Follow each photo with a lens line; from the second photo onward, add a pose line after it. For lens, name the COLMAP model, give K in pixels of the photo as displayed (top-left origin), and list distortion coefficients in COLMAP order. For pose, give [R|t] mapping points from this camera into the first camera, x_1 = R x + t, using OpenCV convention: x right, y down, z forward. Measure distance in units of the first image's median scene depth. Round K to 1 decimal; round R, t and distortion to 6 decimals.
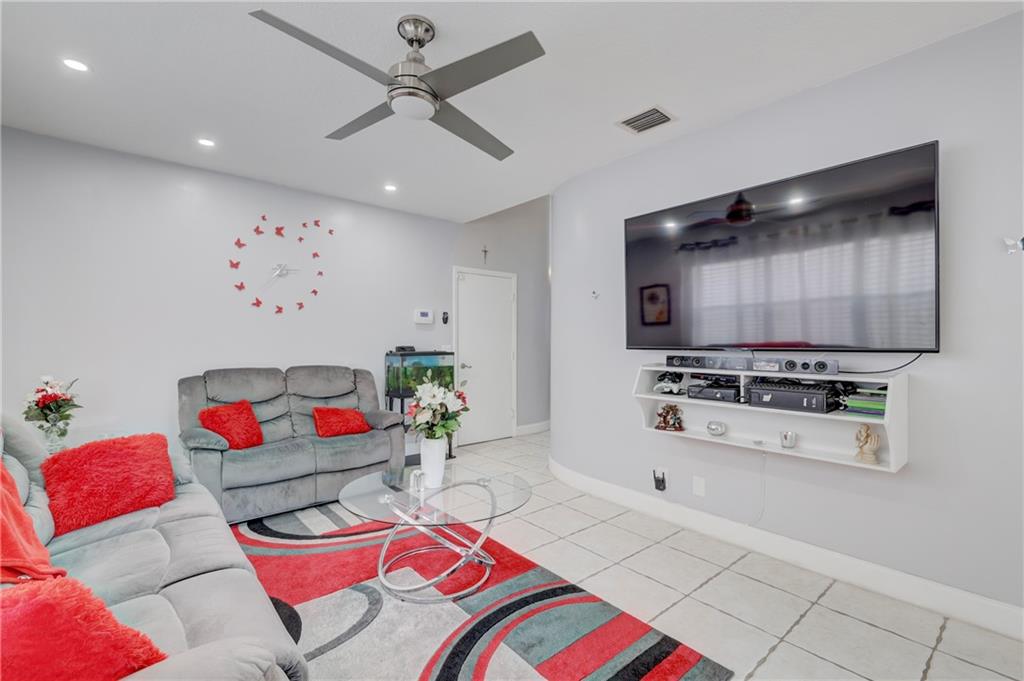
lens RADIAL K [[446.5, 0, 517.7], [0, 446.5, 341.5], [0, 0, 1]] dist [0.001012, 0.000072]
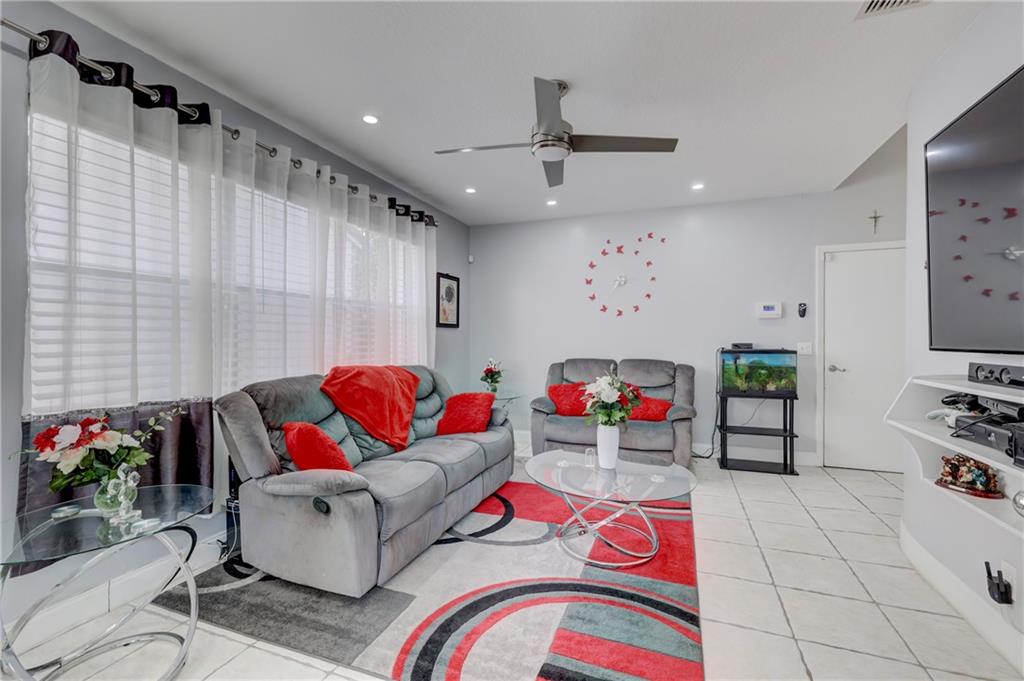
lens RADIAL K [[438.5, 0, 513.5], [0, 438.5, 345.0], [0, 0, 1]] dist [0.000067, -0.000022]
pose [[0.479784, 0.010869, -0.877319, 0.498176], [0.003518, 0.999891, 0.014312, -0.001071], [0.877380, -0.009953, 0.479694, 0.196681]]
